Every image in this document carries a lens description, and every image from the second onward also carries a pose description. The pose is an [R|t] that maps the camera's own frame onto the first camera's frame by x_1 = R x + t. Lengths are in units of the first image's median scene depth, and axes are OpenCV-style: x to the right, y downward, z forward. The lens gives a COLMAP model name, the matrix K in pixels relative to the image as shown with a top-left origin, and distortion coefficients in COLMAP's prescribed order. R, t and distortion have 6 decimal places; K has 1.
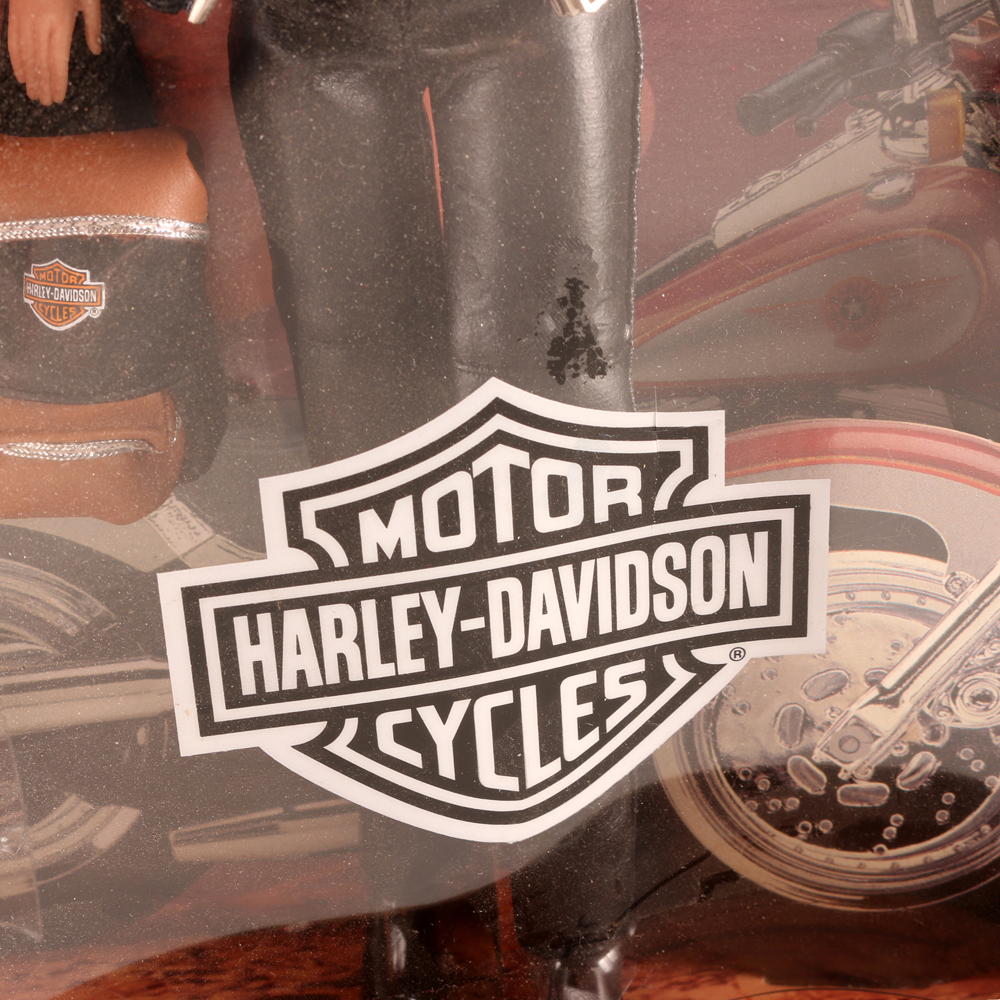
lens RADIAL K [[2420.6, 0, 509.0], [0, 2420.6, 495.3], [0, 0, 1]] dist [-0.075757, 0.000000]
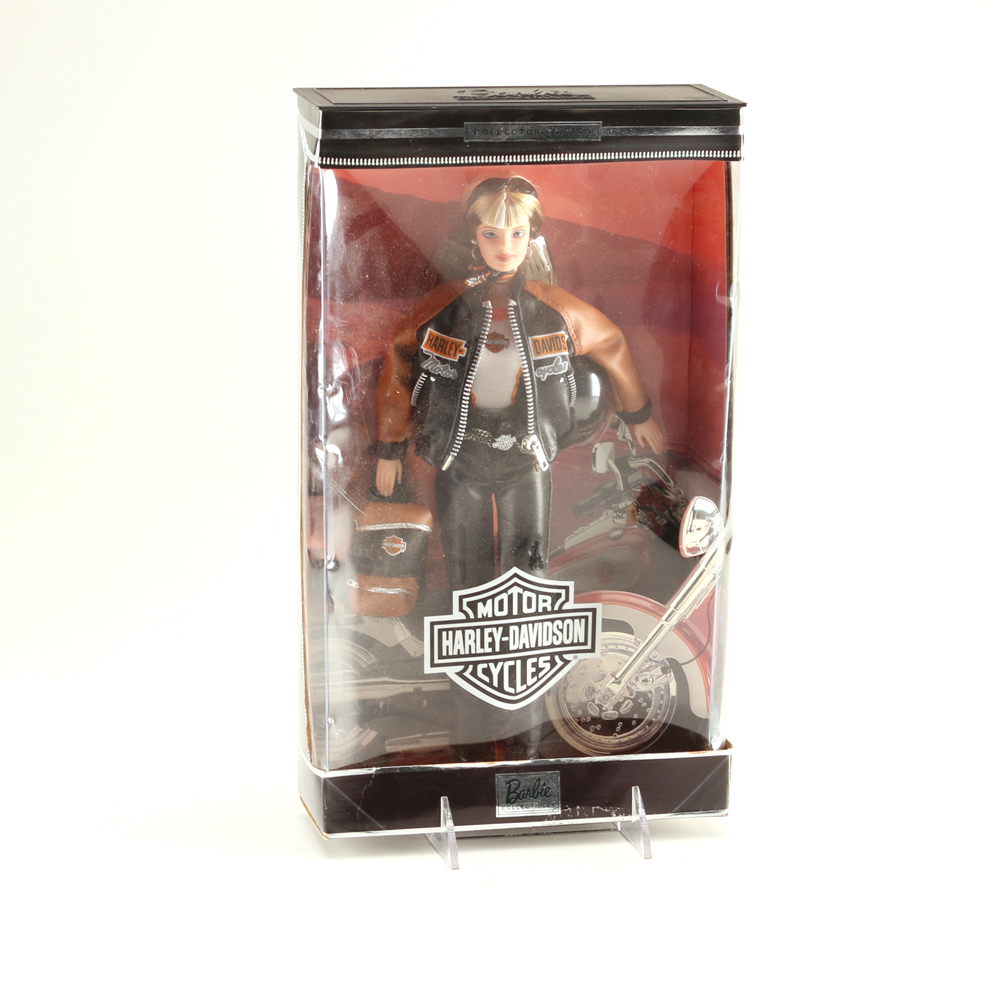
lens RADIAL K [[2420.6, 0, 497.1], [0, 2420.6, 502.0], [0, 0, 1]] dist [-0.075757, 0.000000]
pose [[0.991016, 0.030282, 0.130274, -0.490107], [0.005300, 0.964376, -0.264483, 0.789668], [-0.133642, 0.262797, 0.955551, -2.433392]]
